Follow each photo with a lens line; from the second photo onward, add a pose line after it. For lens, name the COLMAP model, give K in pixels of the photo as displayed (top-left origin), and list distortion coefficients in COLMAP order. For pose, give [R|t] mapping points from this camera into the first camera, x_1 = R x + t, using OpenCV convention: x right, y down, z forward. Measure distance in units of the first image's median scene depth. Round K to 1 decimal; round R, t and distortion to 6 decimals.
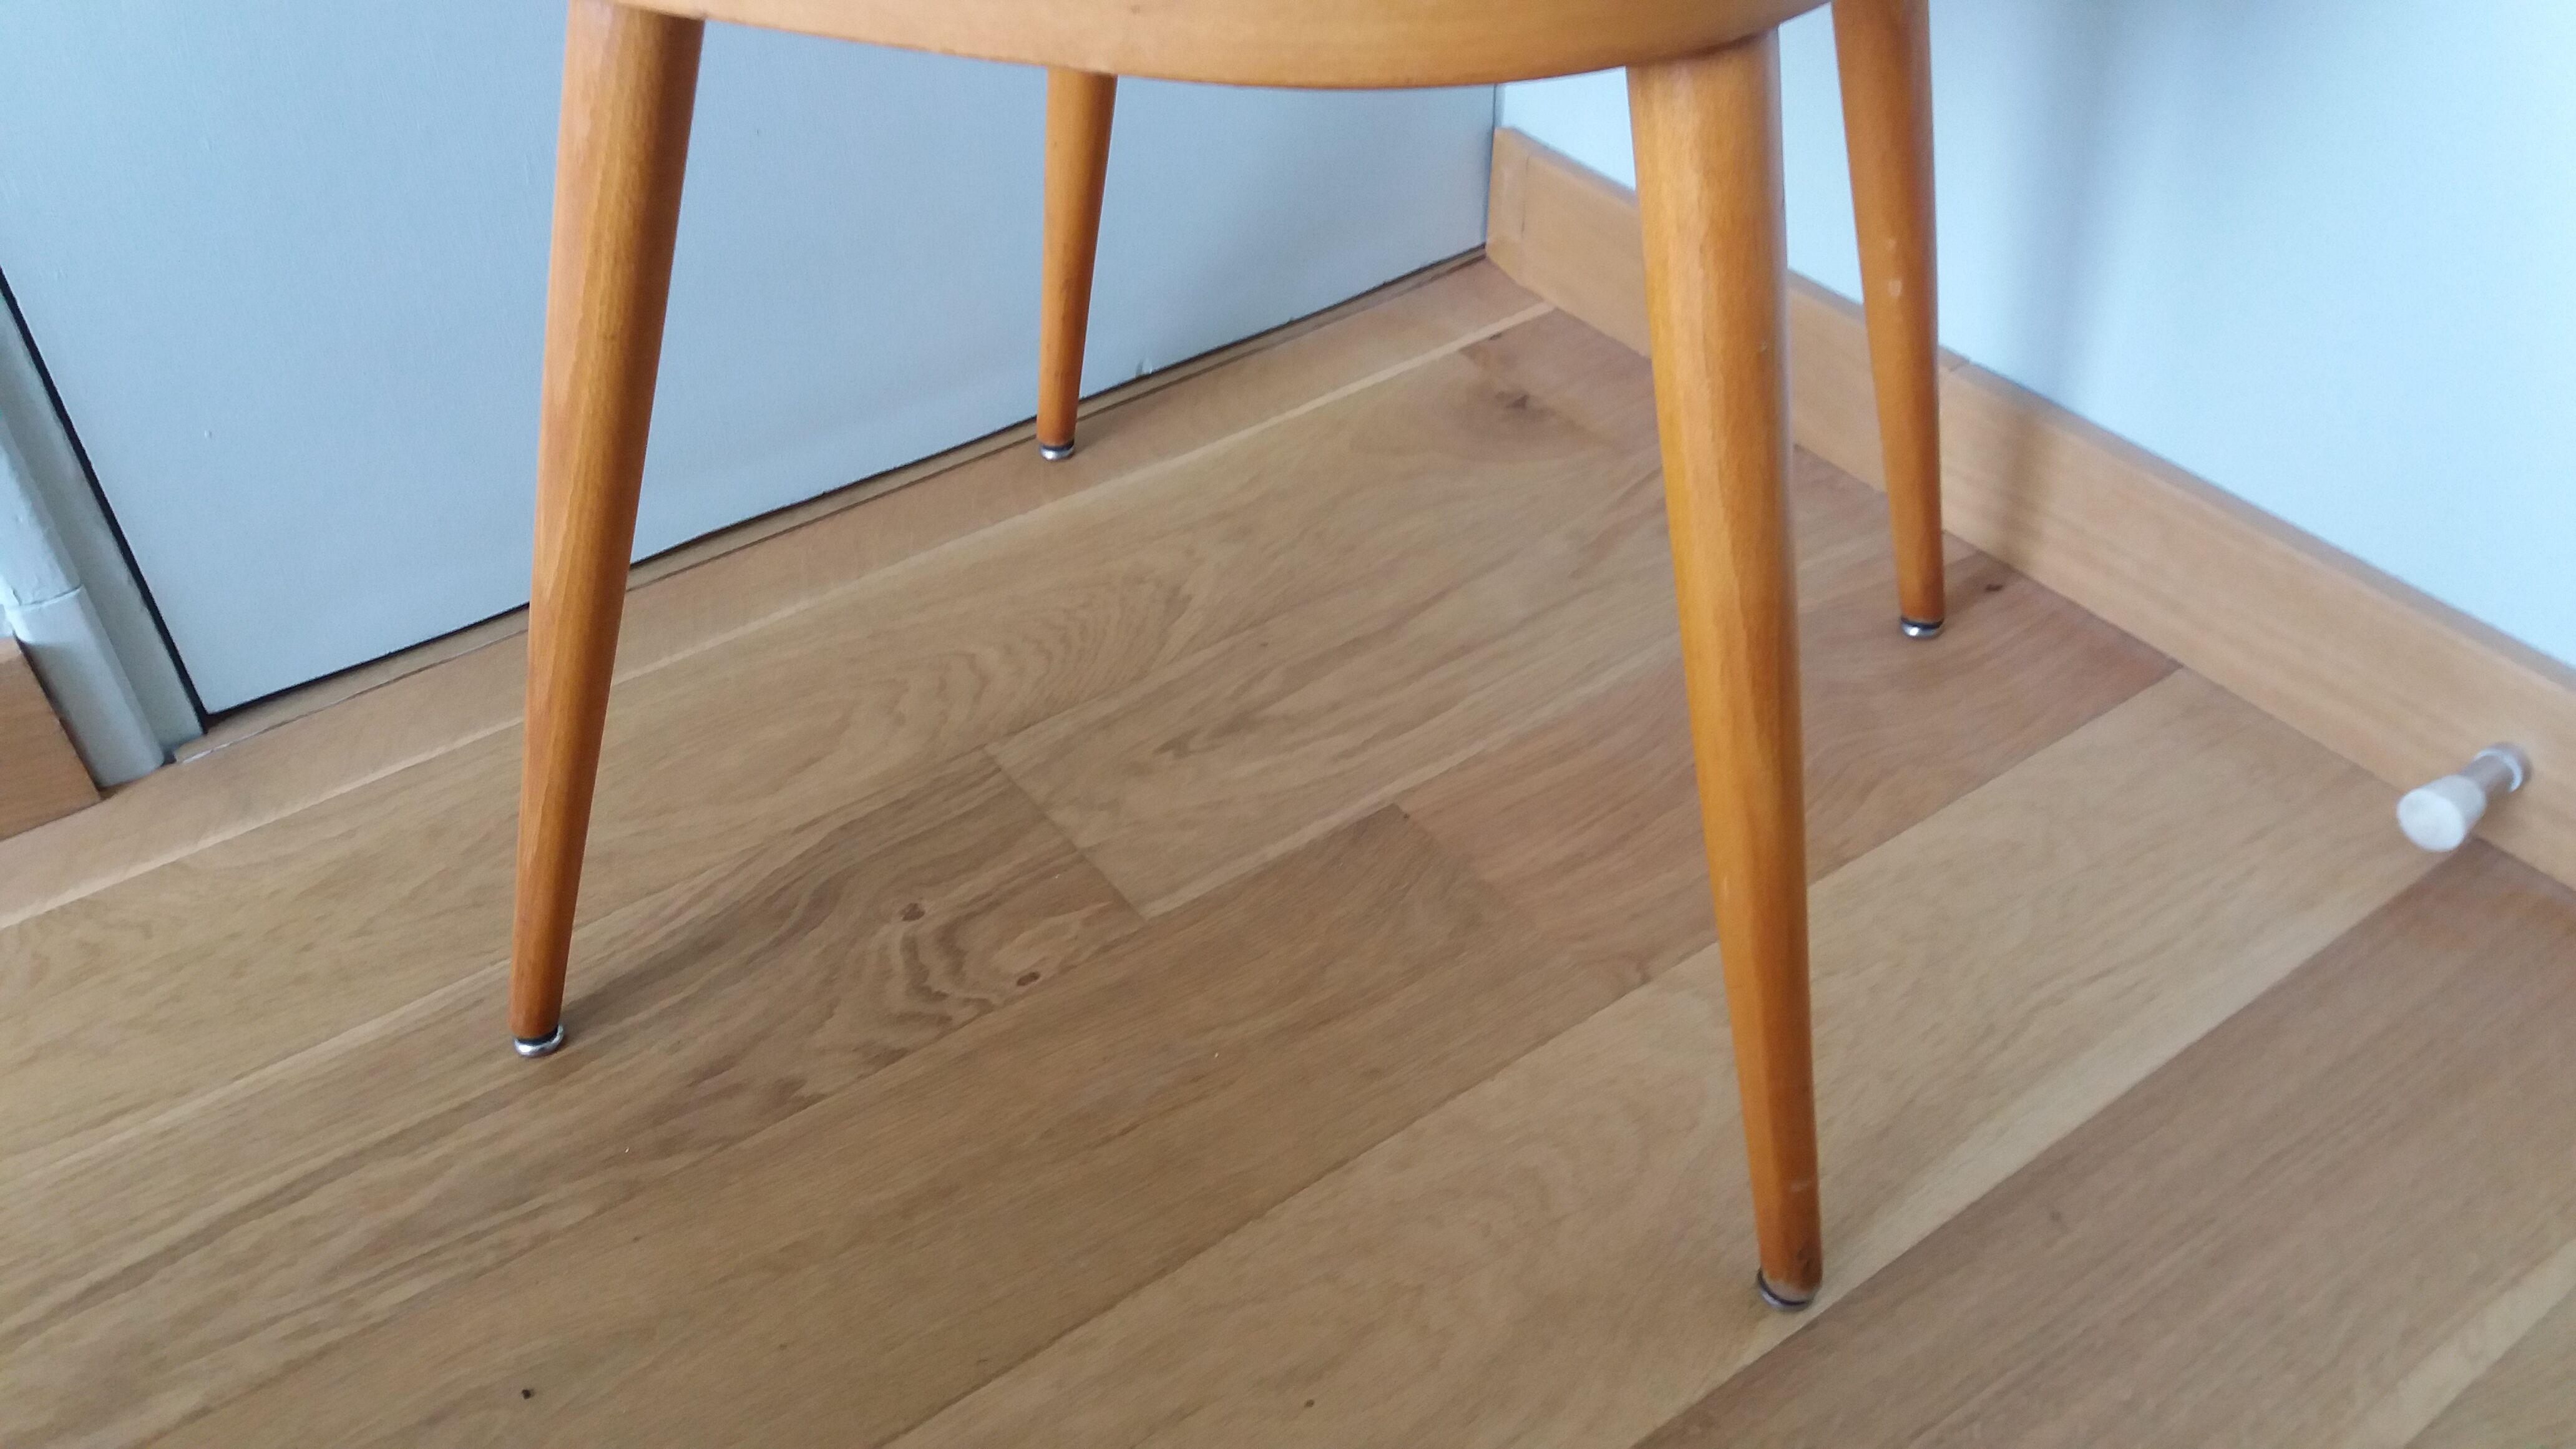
lens RADIAL K [[2070.5, 0, 1294.0], [0, 2070.5, 731.1], [0, 0, 1]] dist [0.184616, -0.449493]
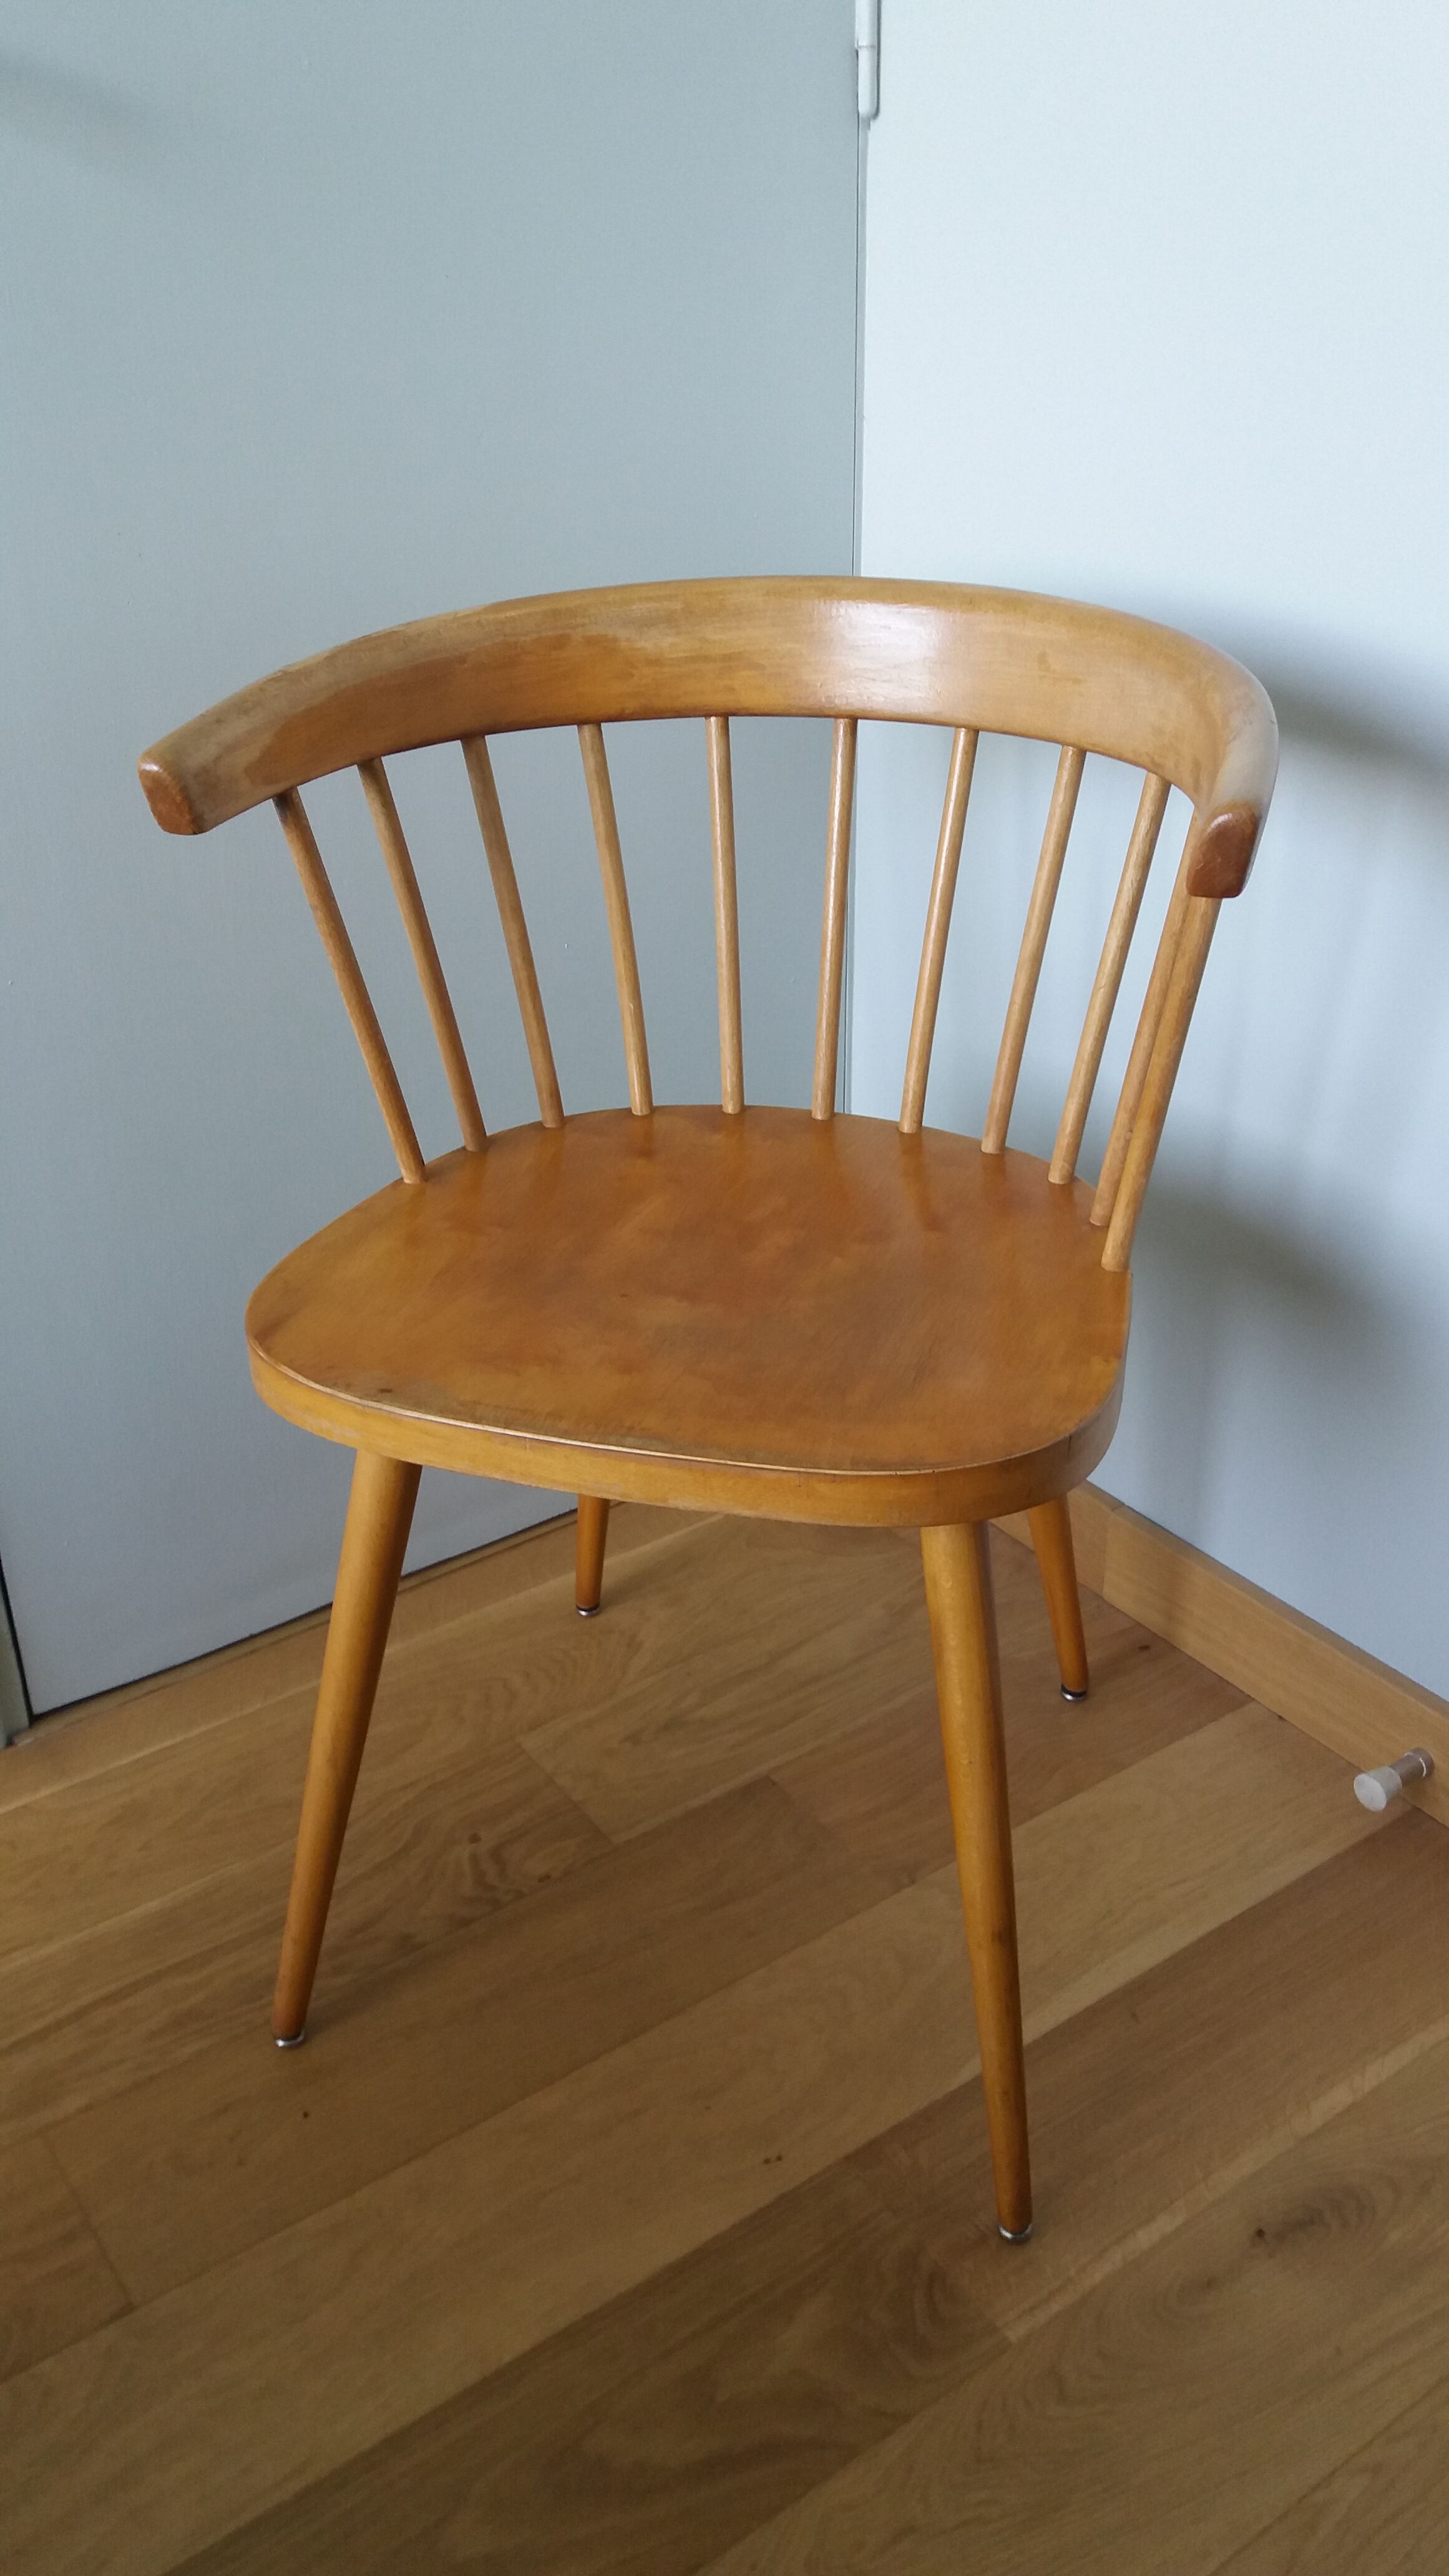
lens RADIAL K [[2095.1, 0, 722.2], [0, 2095.1, 1310.1], [0, 0, 1]] dist [0.190011, -0.456351]
pose [[0.999904, 0.013781, 0.001327, 0.005836], [-0.013195, 0.977597, -0.210073, 0.027563], [-0.004192, 0.210035, 0.977685, -0.723415]]
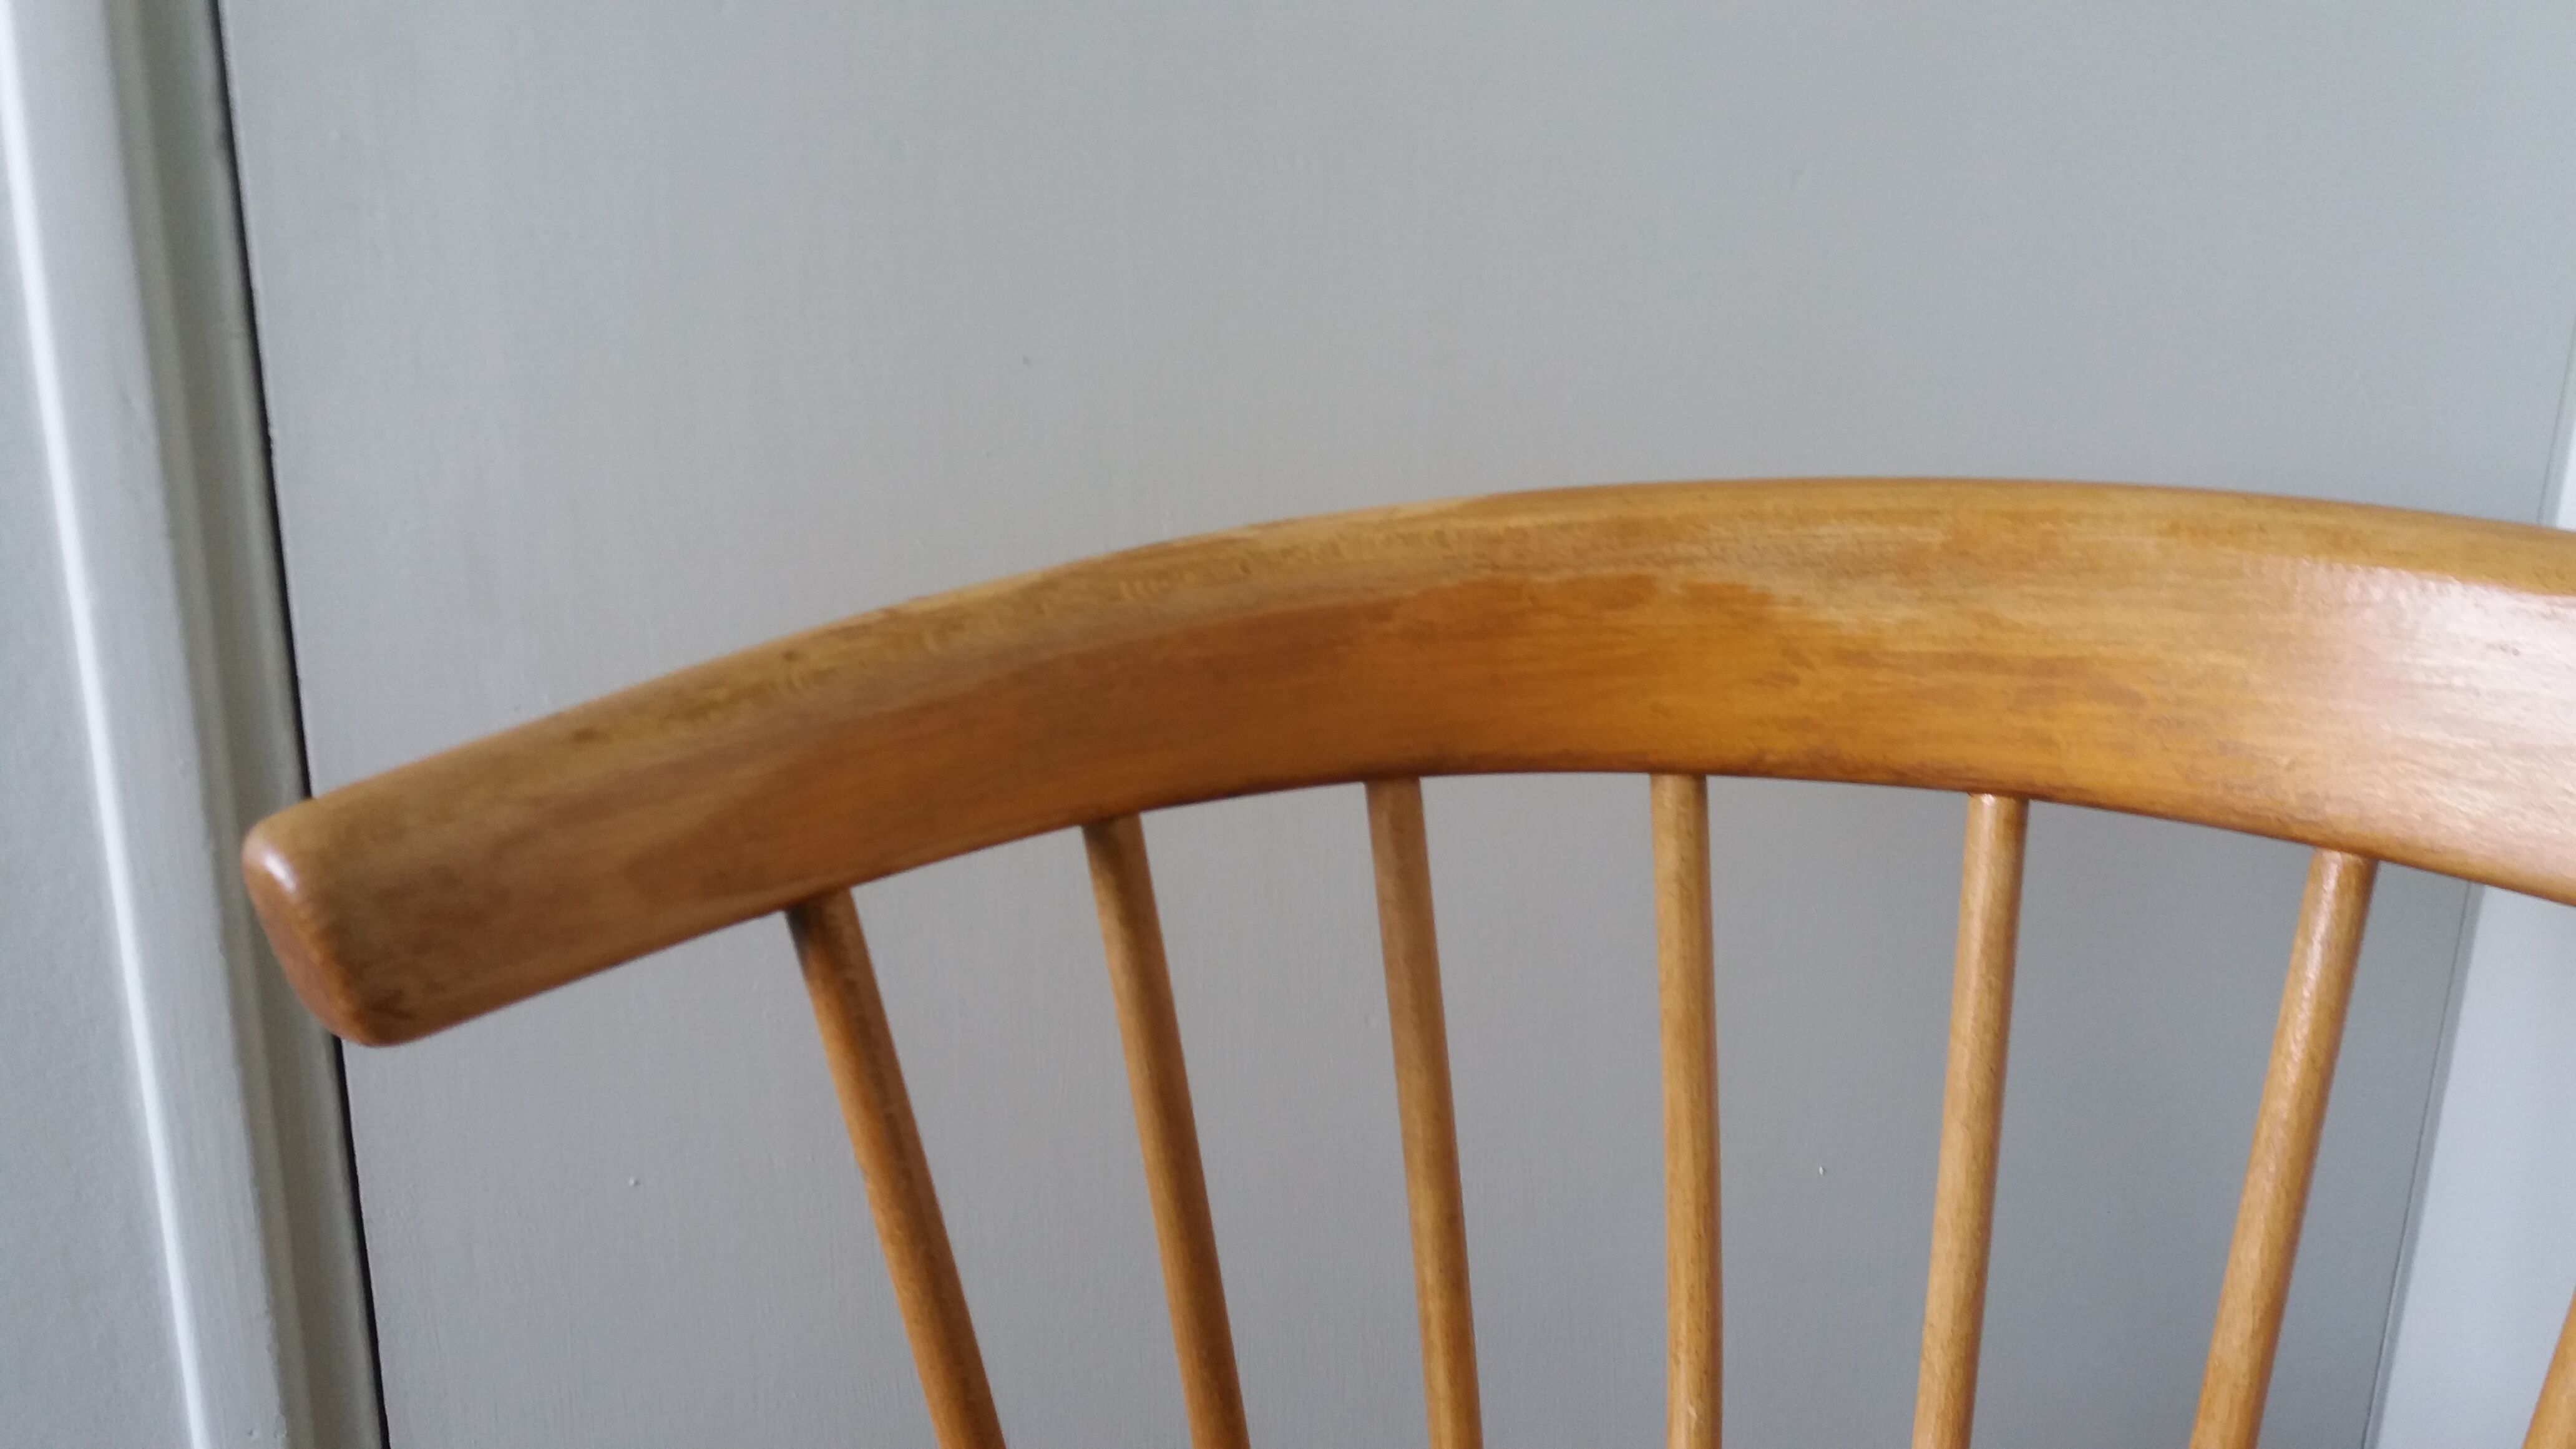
lens RADIAL K [[2052.8, 0, 1298.4], [0, 2052.8, 723.7], [0, 0, 1]] dist [0.180213, -0.381585]
pose [[0.923607, 0.144841, -0.354925, 0.022258], [-0.270451, 0.902370, -0.335536, -0.463963], [0.271674, 0.405893, 0.872608, 0.071580]]
